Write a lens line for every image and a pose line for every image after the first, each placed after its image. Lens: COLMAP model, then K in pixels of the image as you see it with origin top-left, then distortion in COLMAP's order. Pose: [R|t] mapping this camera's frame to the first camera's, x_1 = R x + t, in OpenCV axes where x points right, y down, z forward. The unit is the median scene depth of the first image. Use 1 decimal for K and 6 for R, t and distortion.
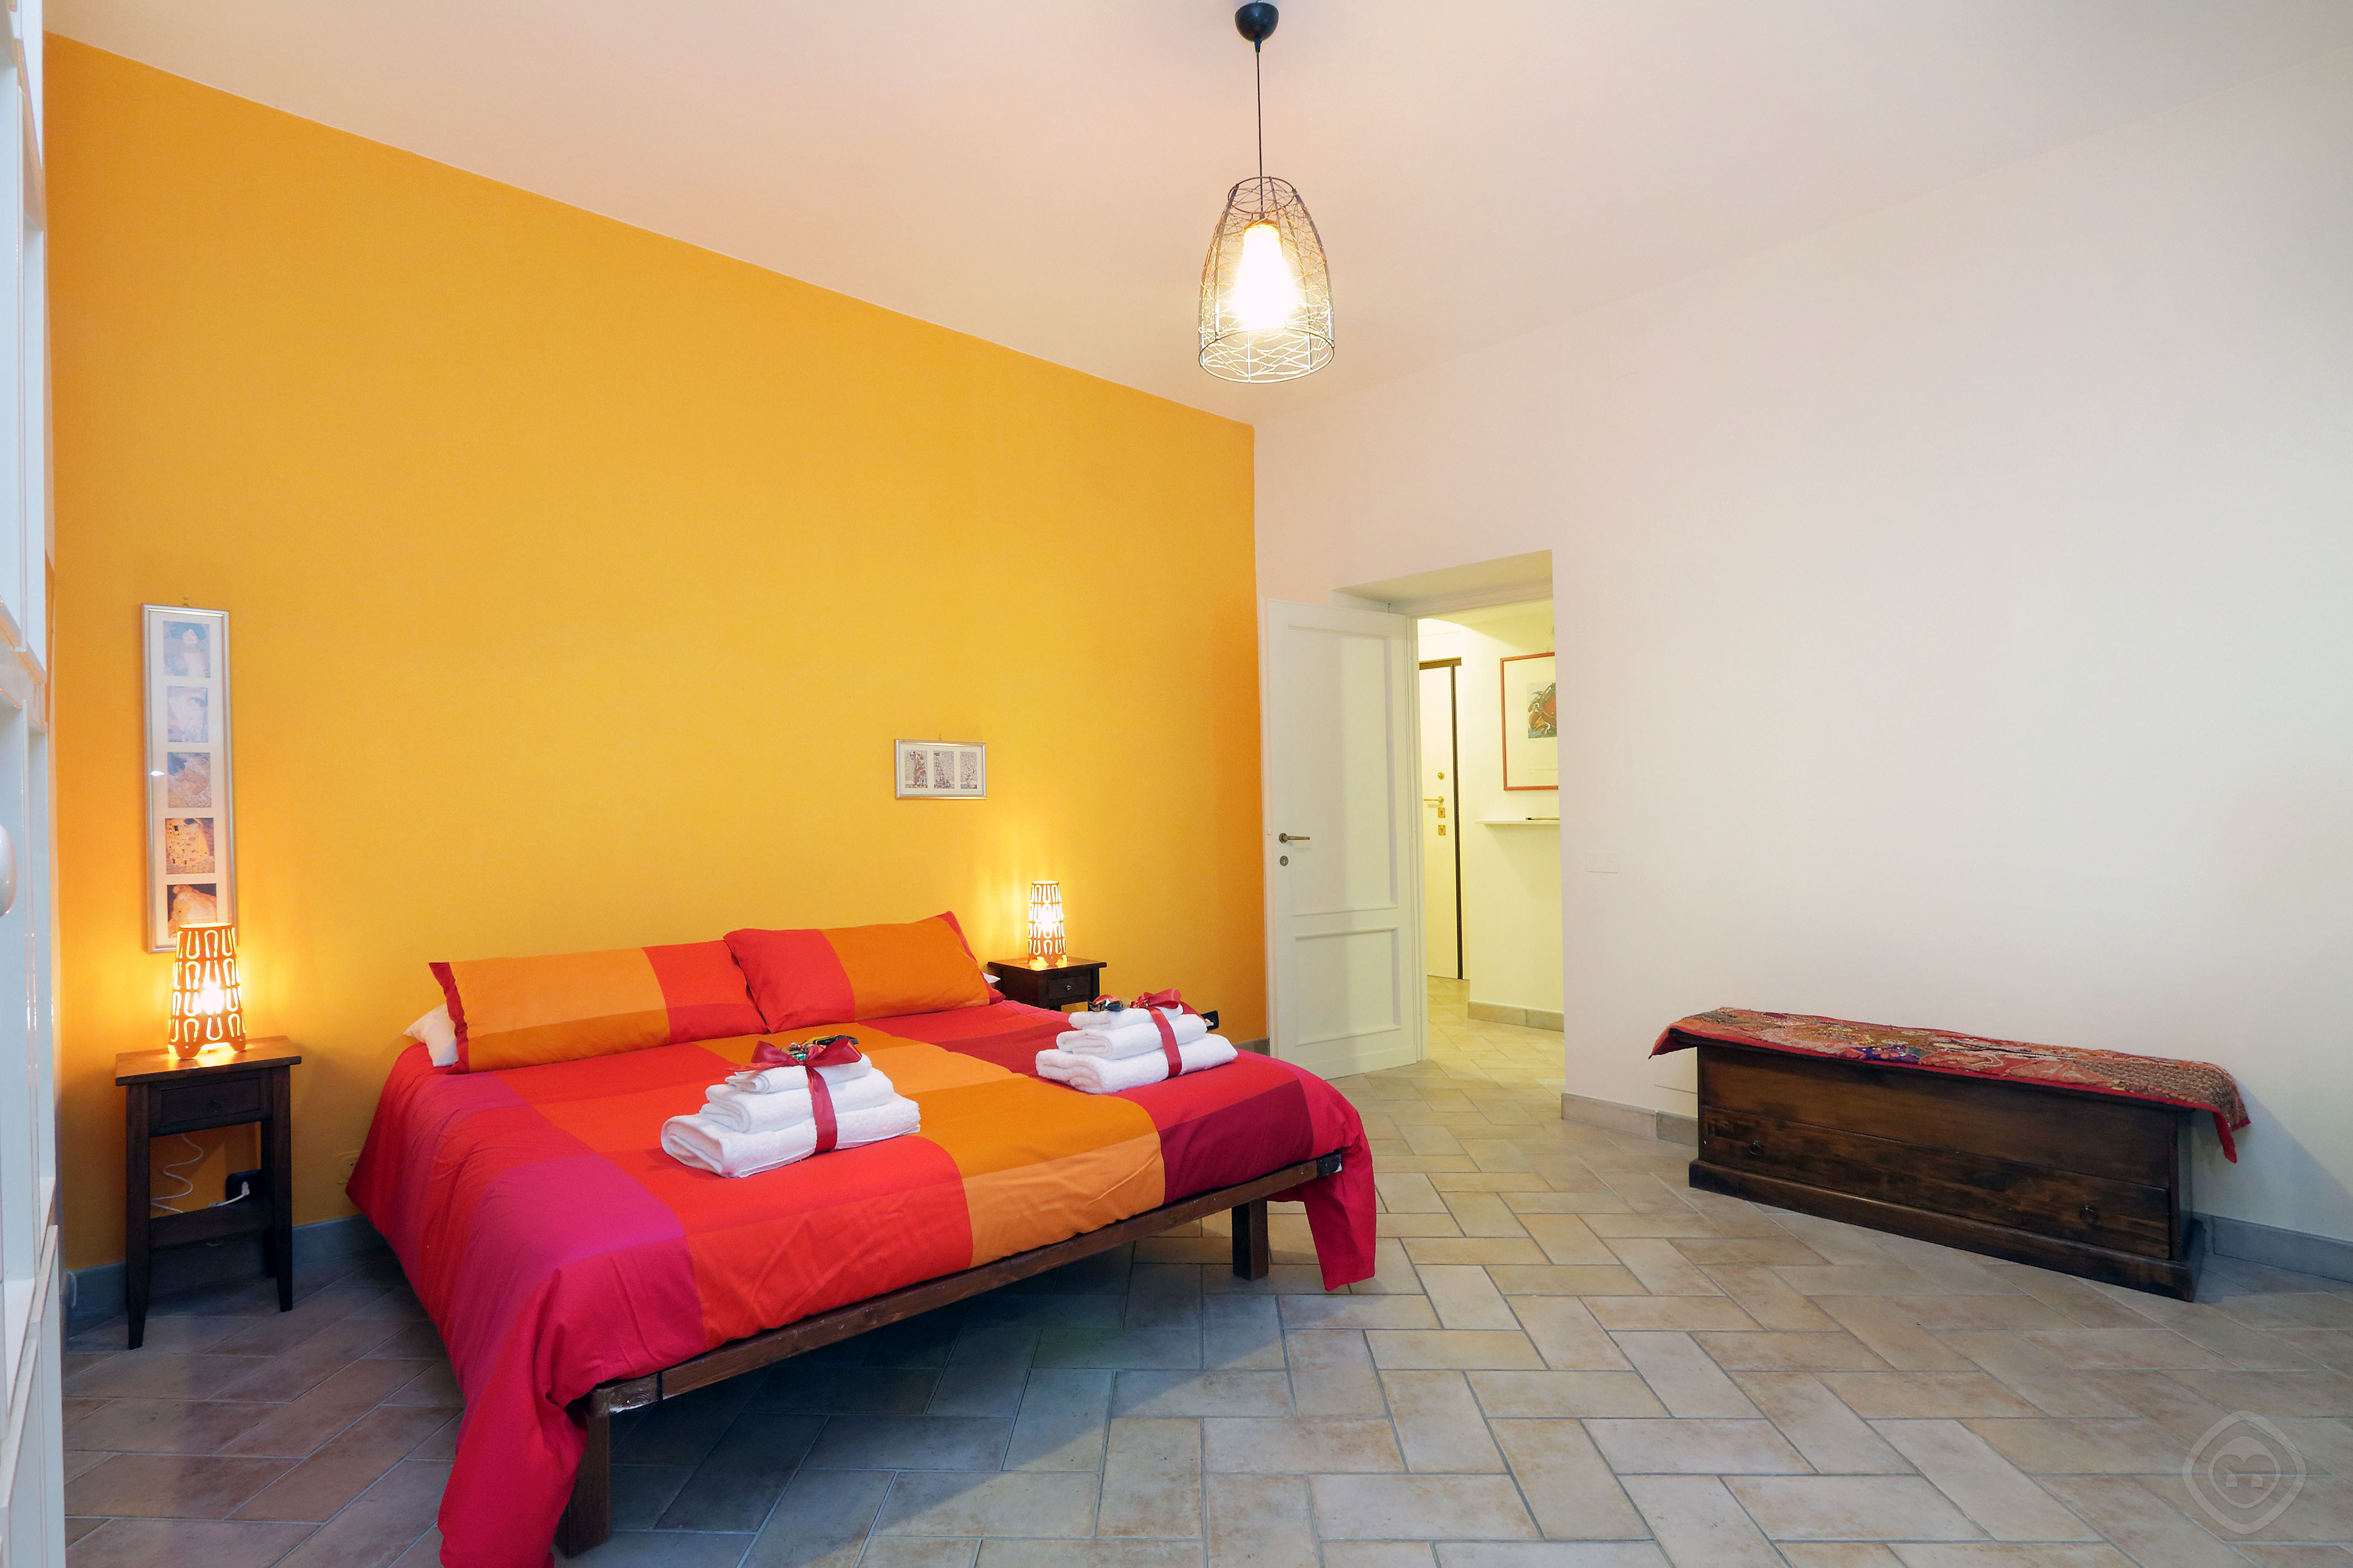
lens RADIAL K [[1109.5, 0, 1140.0], [0, 1109.5, 789.8], [0, 0, 1]] dist [-0.015409, 0.002655]
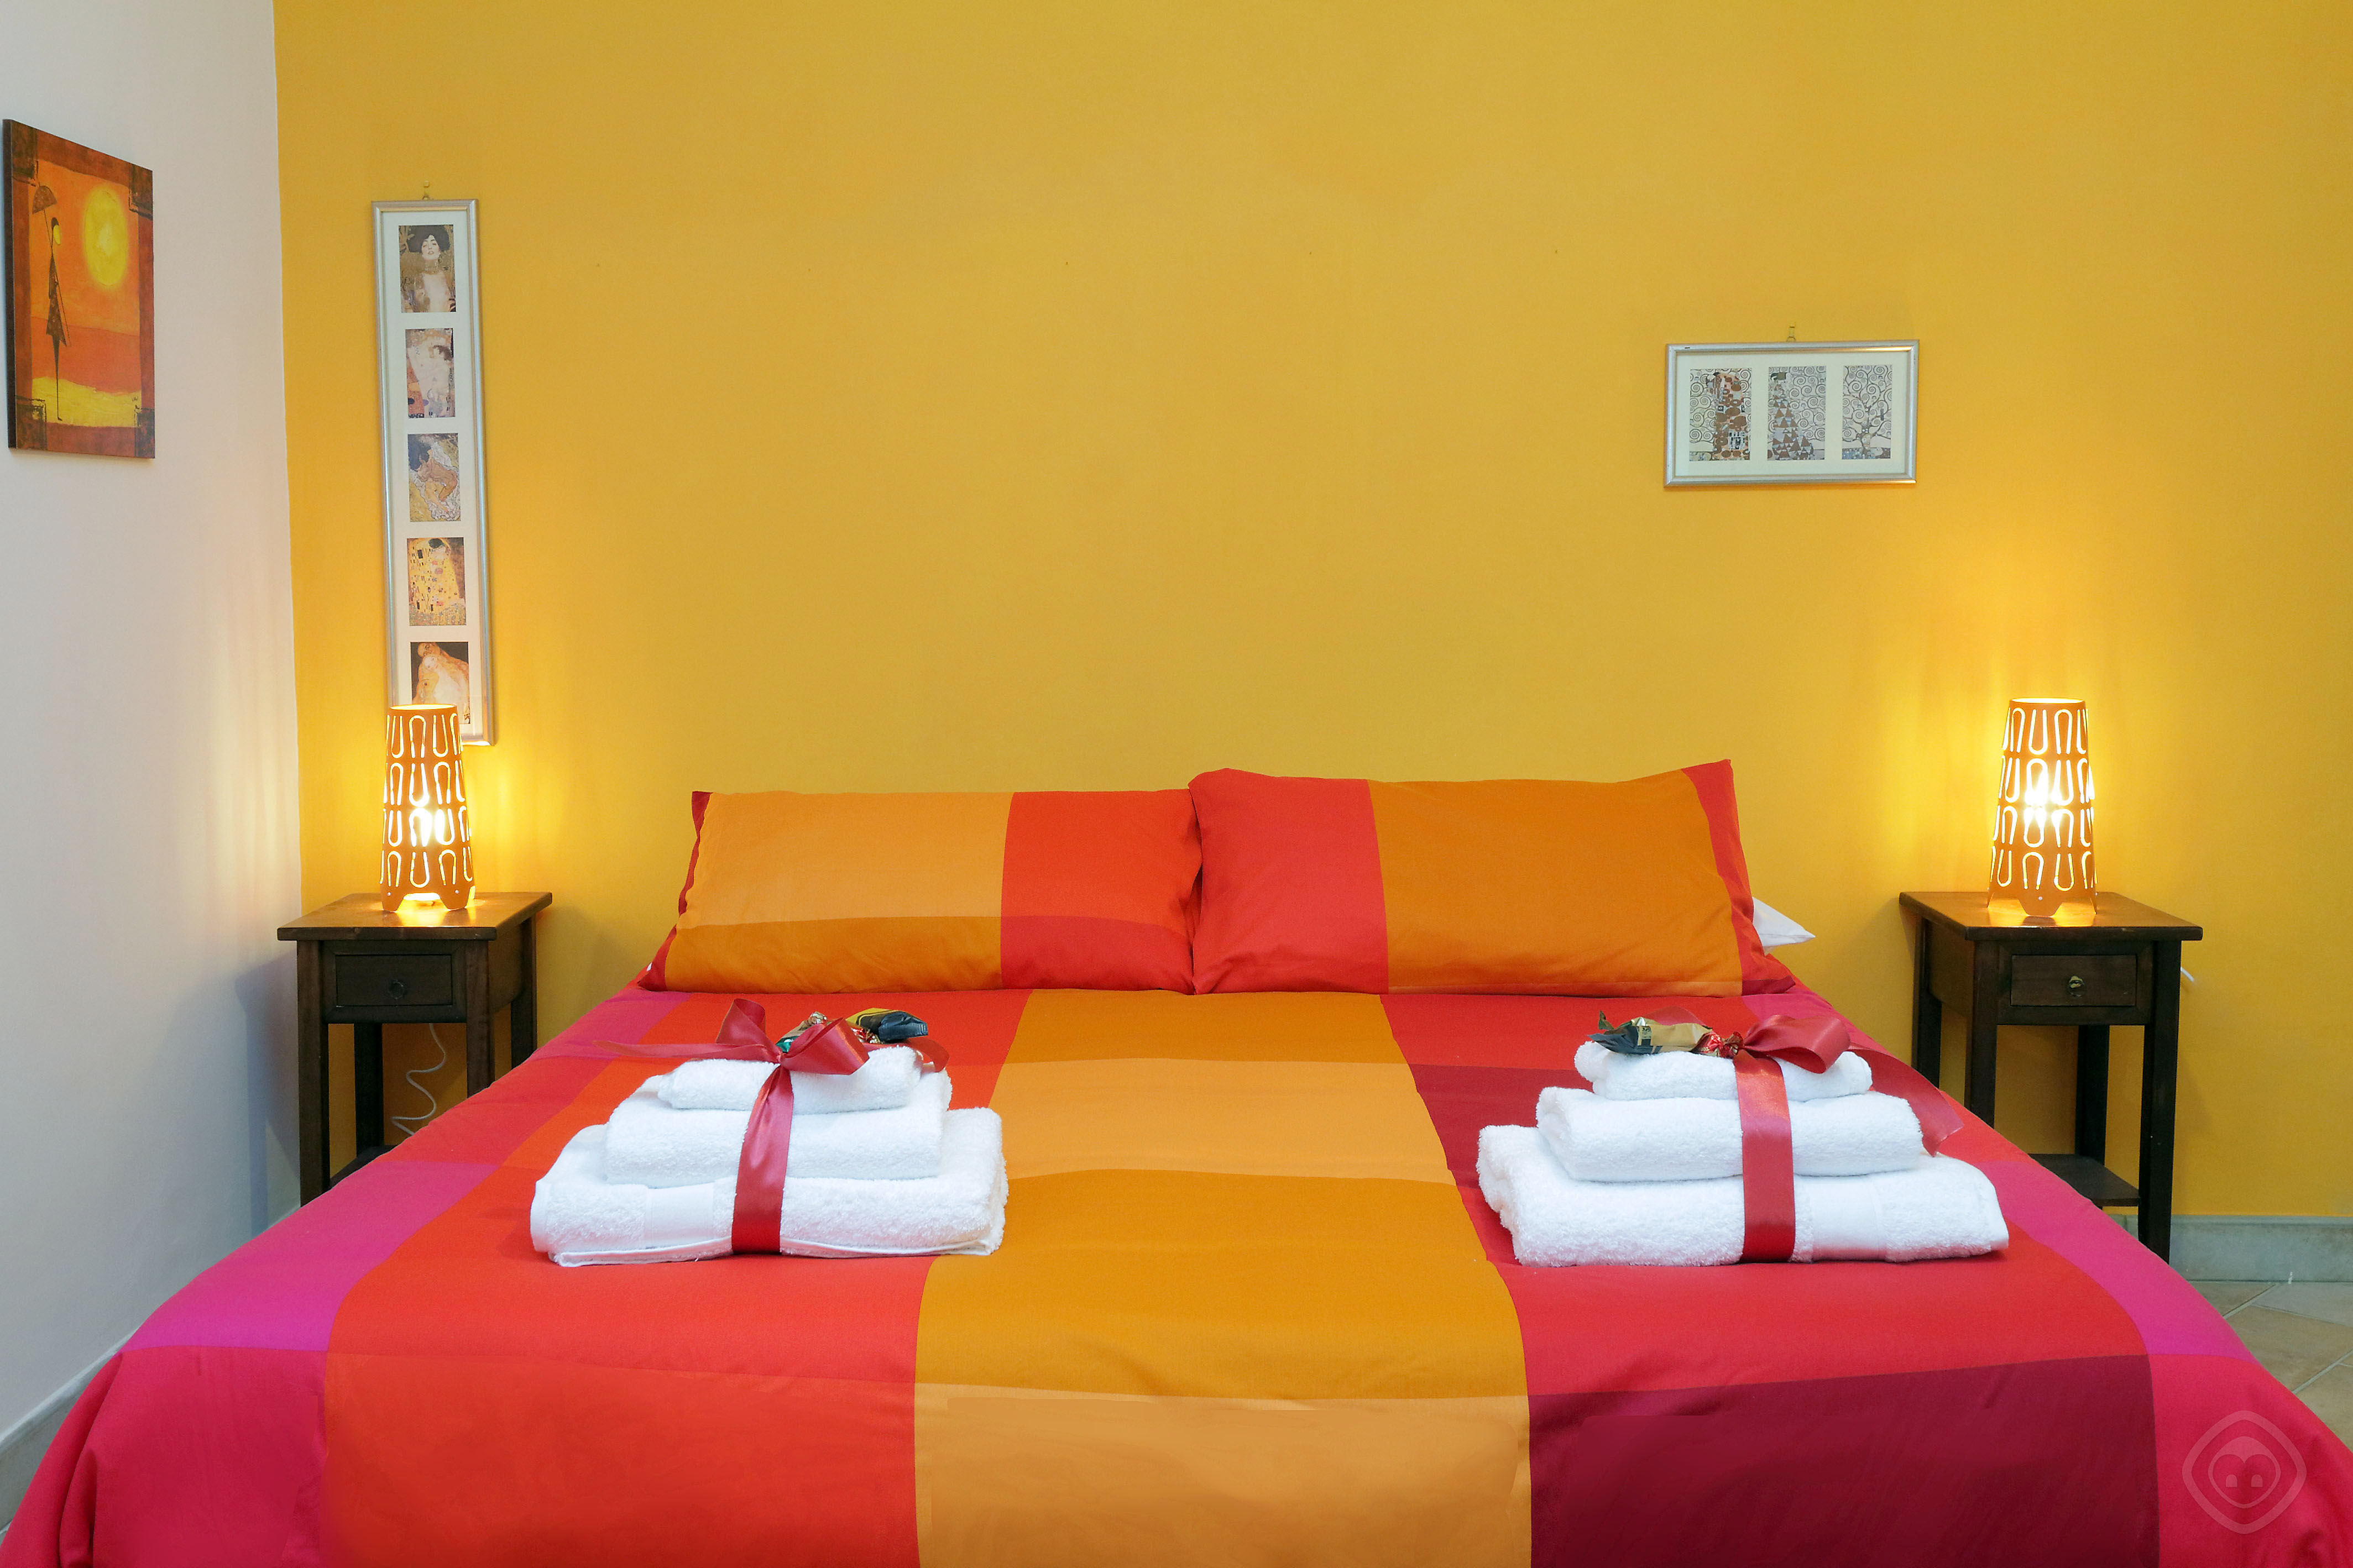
lens RADIAL K [[2320.4, 0, 1099.4], [0, 2320.4, 711.0], [0, 0, 1]] dist [0.005210, 0.000000]
pose [[0.715411, 0.048408, -0.697025, 0.346466], [0.021018, 0.995655, 0.090719, 0.011718], [0.698388, -0.079551, 0.711285, 0.305634]]
